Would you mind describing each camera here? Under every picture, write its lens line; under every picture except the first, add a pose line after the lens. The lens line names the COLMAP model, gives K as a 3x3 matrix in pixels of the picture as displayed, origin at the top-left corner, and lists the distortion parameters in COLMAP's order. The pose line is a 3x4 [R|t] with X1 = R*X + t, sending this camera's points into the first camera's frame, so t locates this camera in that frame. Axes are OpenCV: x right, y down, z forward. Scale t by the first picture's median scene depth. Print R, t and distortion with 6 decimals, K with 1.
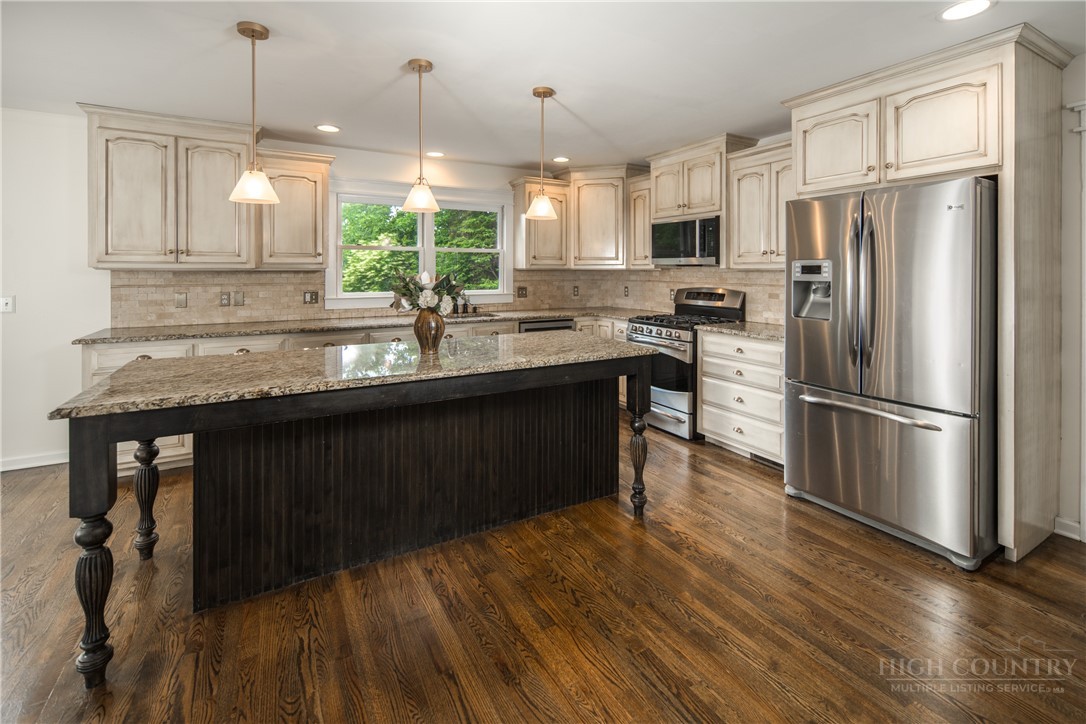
lens RADIAL K [[482.6, 0, 543.4], [0, 482.6, 272.8], [0, 0, 1]] dist [0.000825, 0.000401]
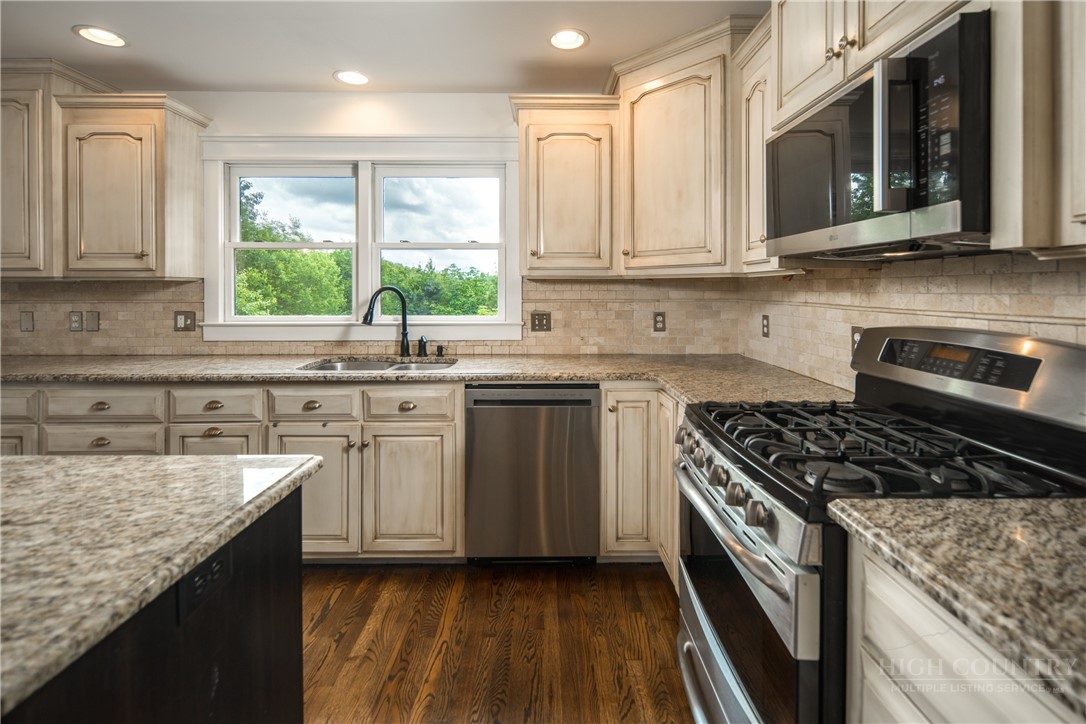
lens RADIAL K [[482.6, 0, 544.4], [0, 482.6, 291.1], [0, 0, 1]] dist [0.000825, 0.000401]
pose [[0.875039, 0.000349, -0.484051, 0.275288], [-0.001571, 0.999997, -0.002117, 0.009396], [0.484049, 0.002613, 0.875037, 0.662087]]
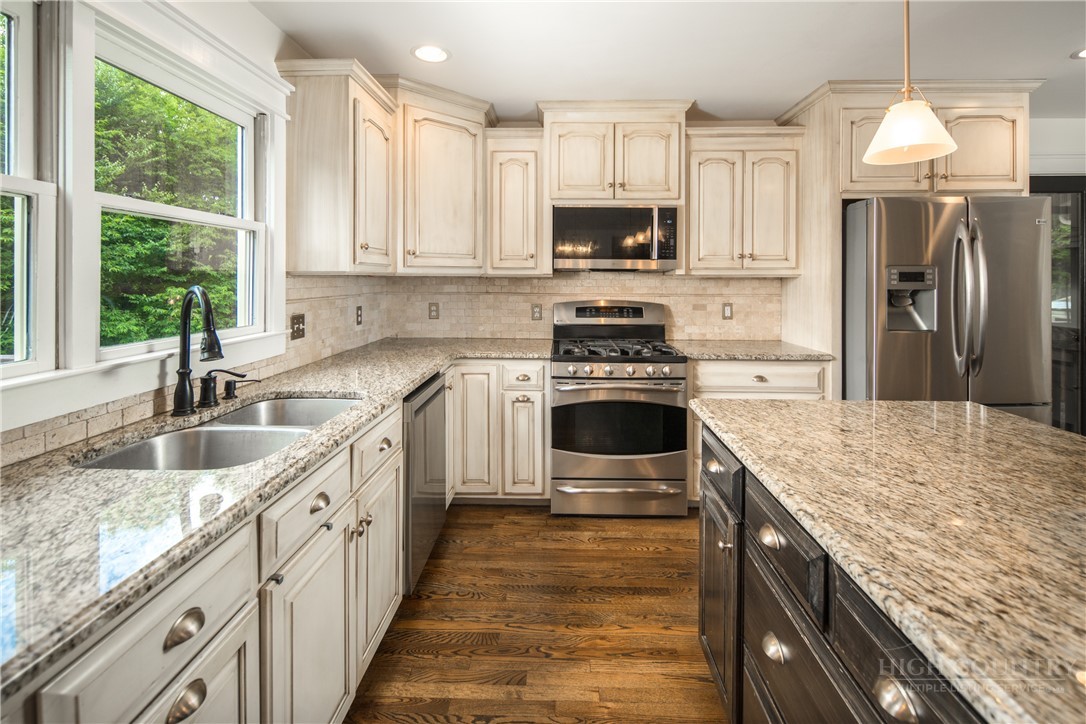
lens RADIAL K [[482.6, 0, 540.5], [0, 482.6, 280.0], [0, 0, 1]] dist [0.000825, 0.000401]
pose [[0.522630, -0.002211, 0.852556, -0.374480], [0.001983, 0.999997, 0.001378, -0.002195], [-0.852557, 0.000970, 0.522633, 0.732422]]
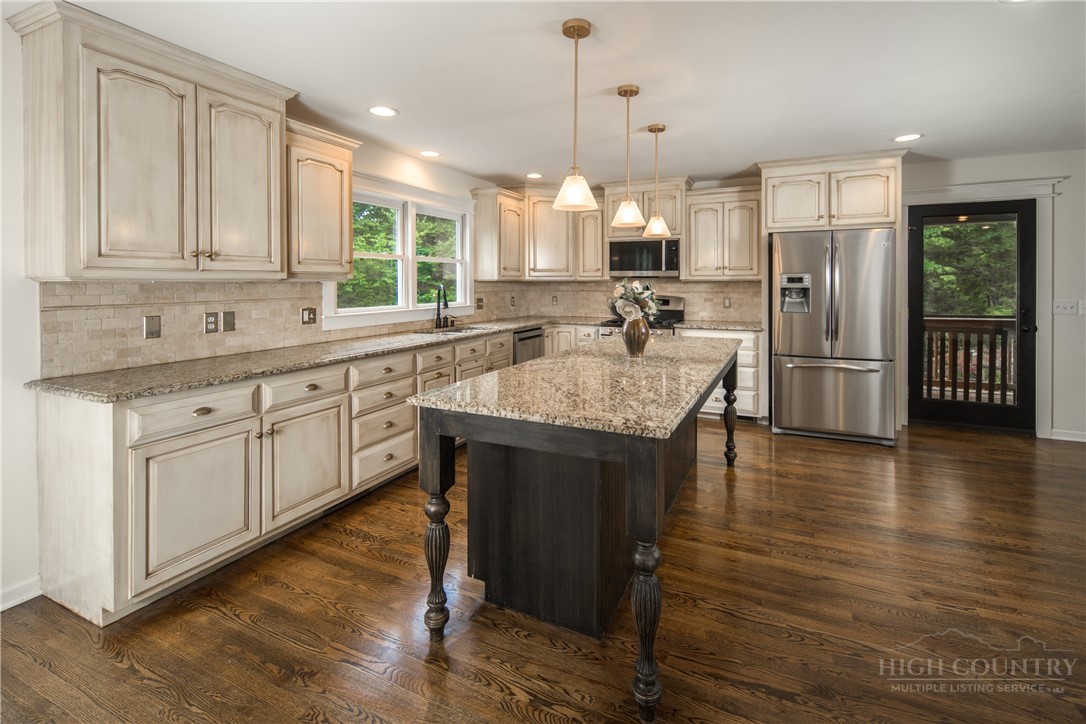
lens RADIAL K [[482.6, 0, 551.5], [0, 482.6, 291.0], [0, 0, 1]] dist [0.000825, 0.000401]
pose [[0.820076, -0.013196, 0.572103, -0.611863], [0.005925, 0.999876, 0.014569, 0.000759], [-0.572224, -0.008558, 0.820052, 0.128740]]
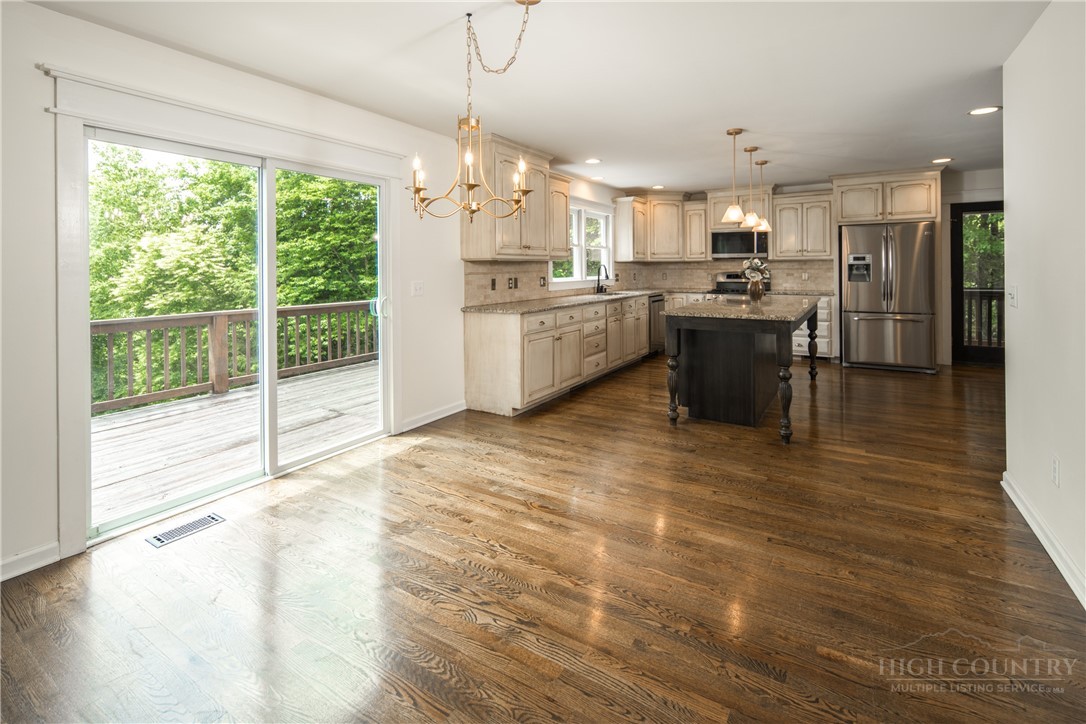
lens RADIAL K [[482.6, 0, 527.6], [0, 482.6, 269.4], [0, 0, 1]] dist [0.000825, 0.000401]
pose [[0.895848, -0.009407, 0.444261, -1.121519], [0.010143, 0.999948, 0.000720, 0.015628], [-0.444245, 0.003861, 0.895897, -0.173237]]
